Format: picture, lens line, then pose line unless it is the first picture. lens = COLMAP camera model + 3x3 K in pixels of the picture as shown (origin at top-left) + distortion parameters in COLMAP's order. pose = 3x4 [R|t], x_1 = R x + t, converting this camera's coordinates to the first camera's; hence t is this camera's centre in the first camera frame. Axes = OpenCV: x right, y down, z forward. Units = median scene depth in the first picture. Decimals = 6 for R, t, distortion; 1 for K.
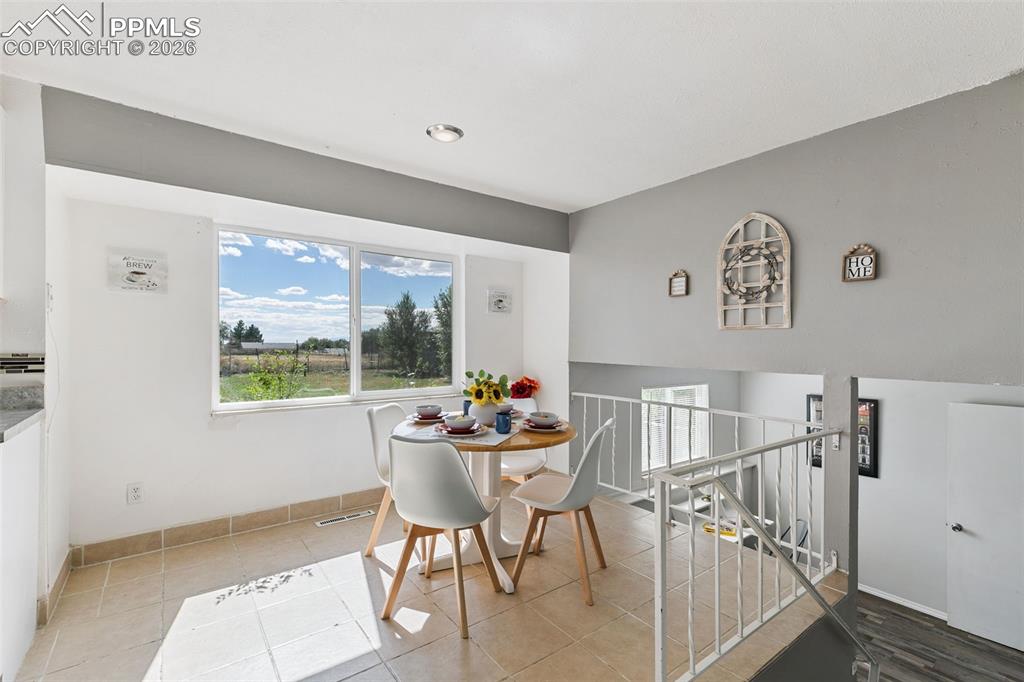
lens RADIAL K [[458.5, 0, 508.9], [0, 458.5, 345.4], [0, 0, 1]] dist [0.000541, -0.000152]
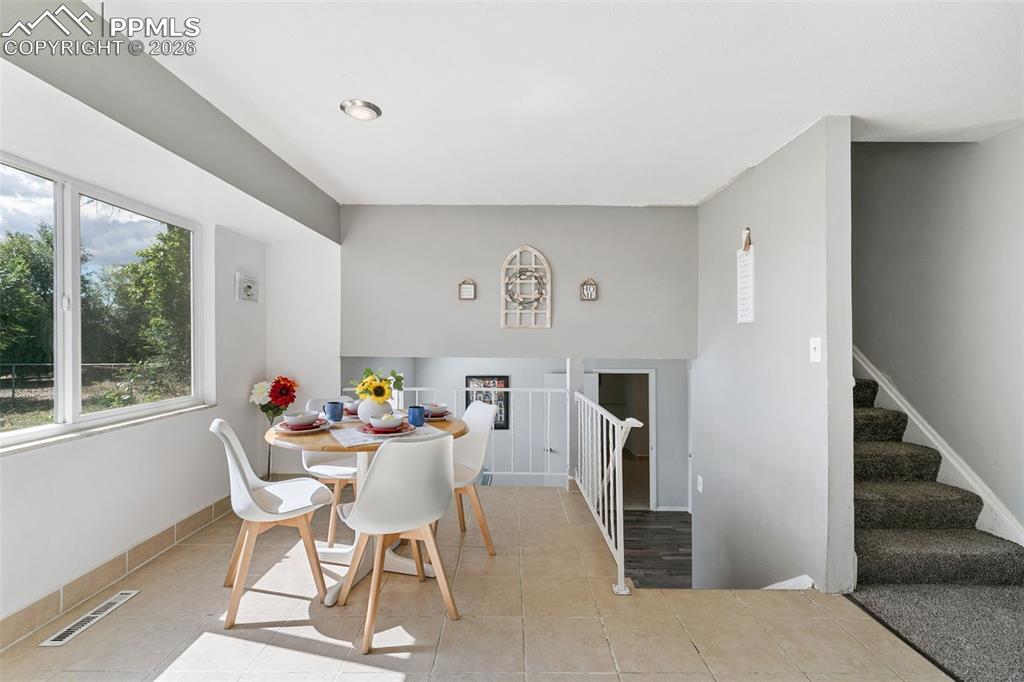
lens RADIAL K [[462.3, 0, 510.1], [0, 462.3, 338.4], [0, 0, 1]] dist [0.004807, -0.000348]
pose [[0.596939, -0.003252, 0.802280, -0.630856], [0.005040, 0.999987, 0.000304, -0.003578], [-0.802271, 0.003862, 0.596948, 0.185843]]
